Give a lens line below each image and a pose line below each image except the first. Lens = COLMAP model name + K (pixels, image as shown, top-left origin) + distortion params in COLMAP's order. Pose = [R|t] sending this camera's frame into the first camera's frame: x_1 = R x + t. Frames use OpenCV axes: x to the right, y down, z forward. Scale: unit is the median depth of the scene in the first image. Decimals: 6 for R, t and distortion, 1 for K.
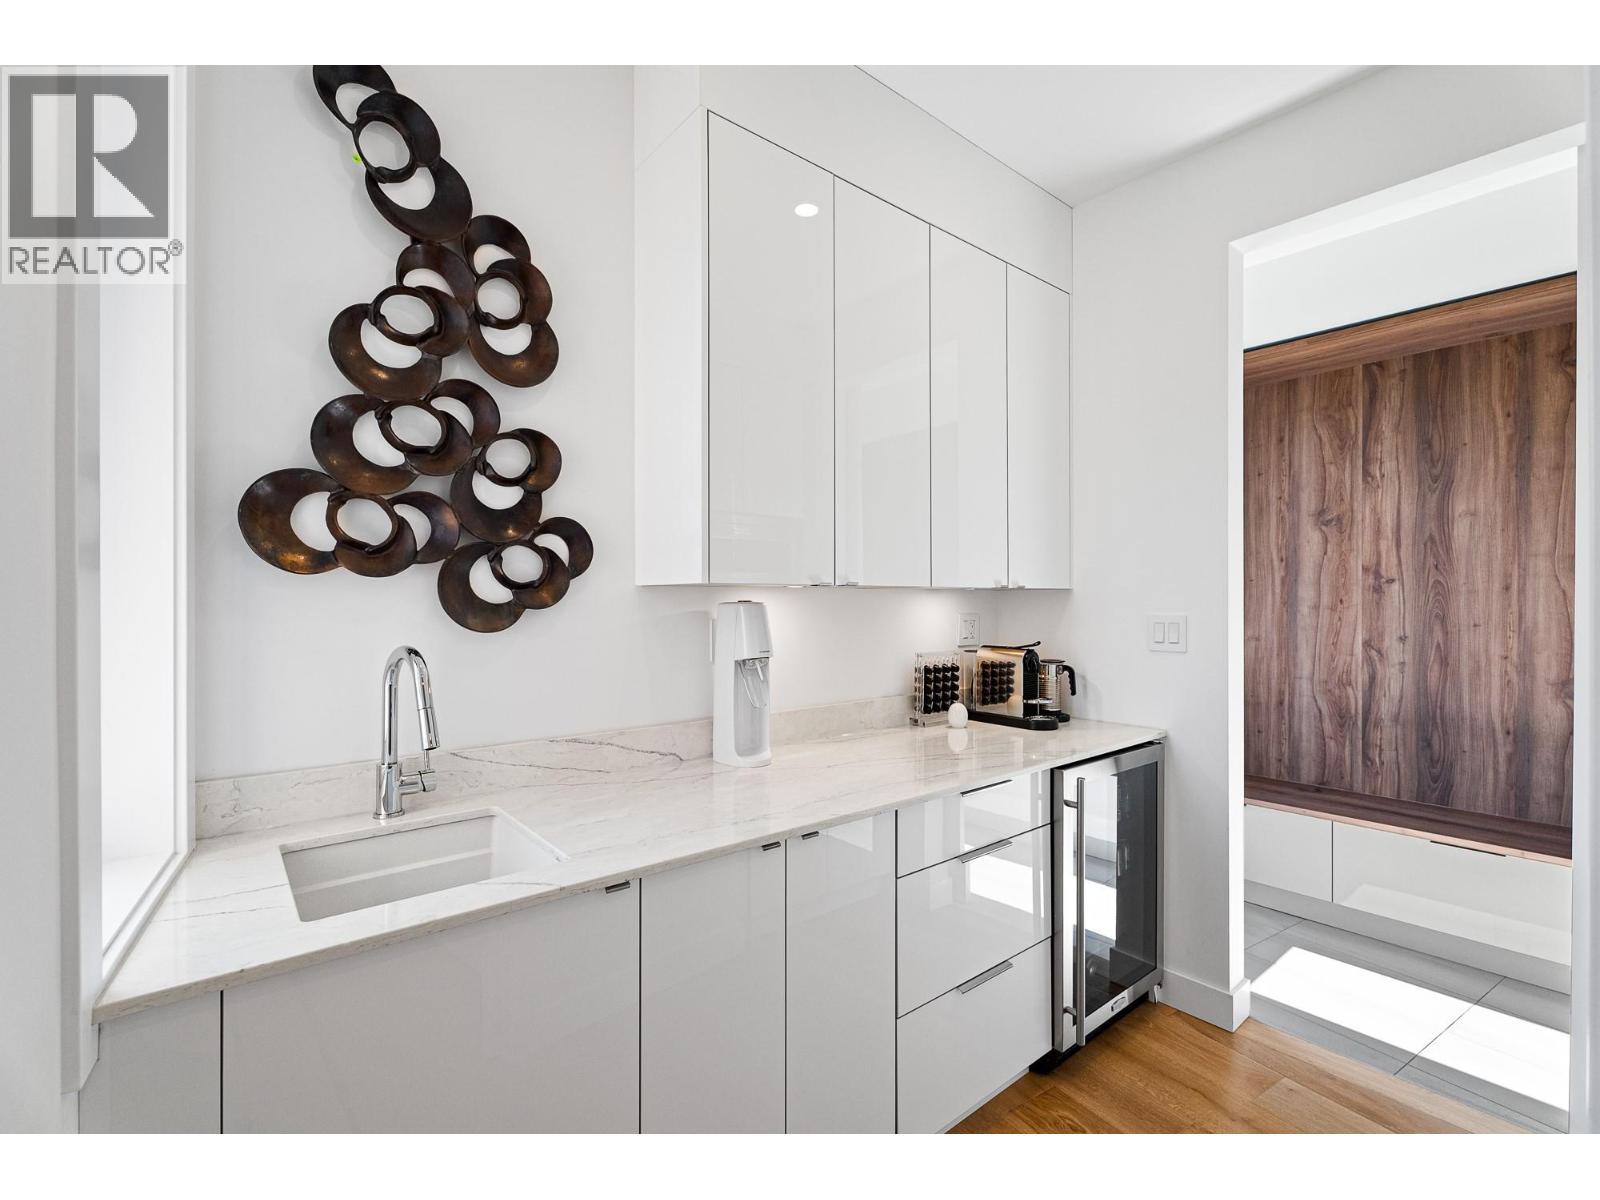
lens RADIAL K [[716.8, 0, 816.7], [0, 716.8, 607.4], [0, 0, 1]] dist [-0.002632, 0.000201]
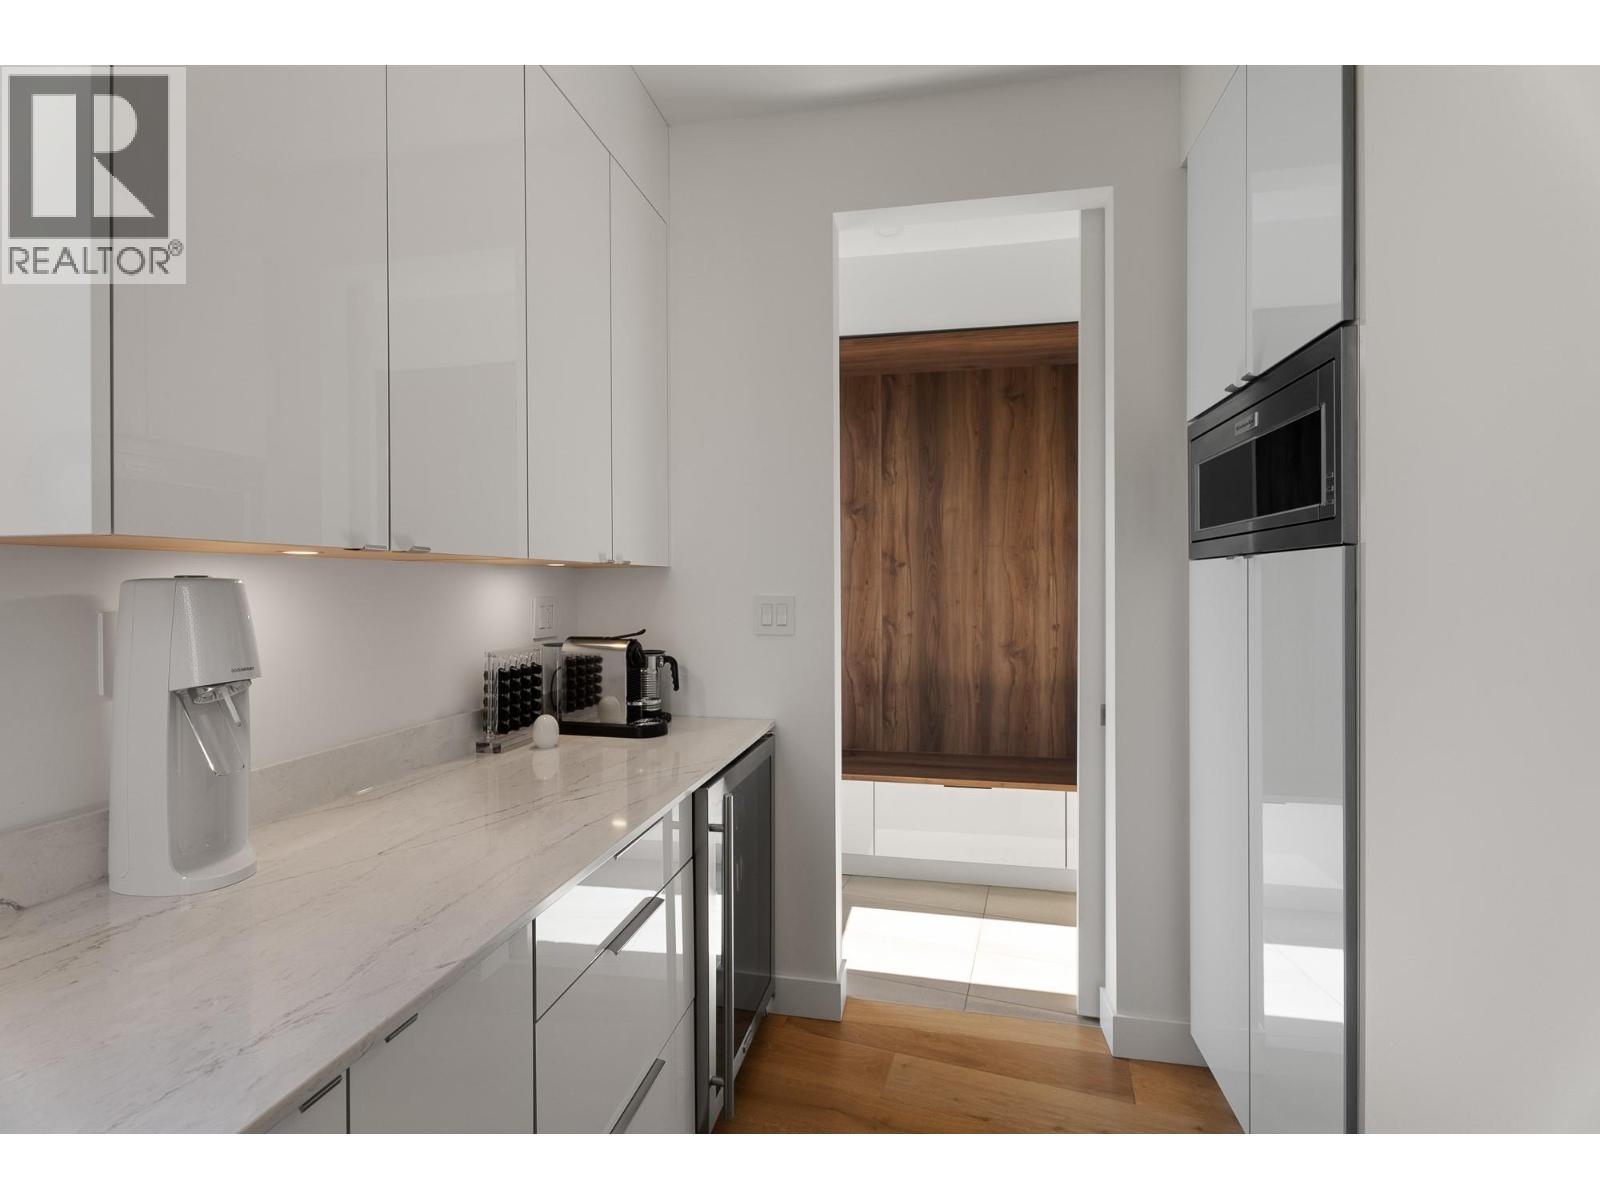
lens RADIAL K [[716.8, 0, 802.8], [0, 716.8, 588.9], [0, 0, 1]] dist [-0.002632, 0.000201]
pose [[0.786954, -0.004970, 0.616991, -0.054543], [0.007317, 0.999972, -0.001278, 0.003141], [-0.616968, 0.005520, 0.786969, 0.233815]]
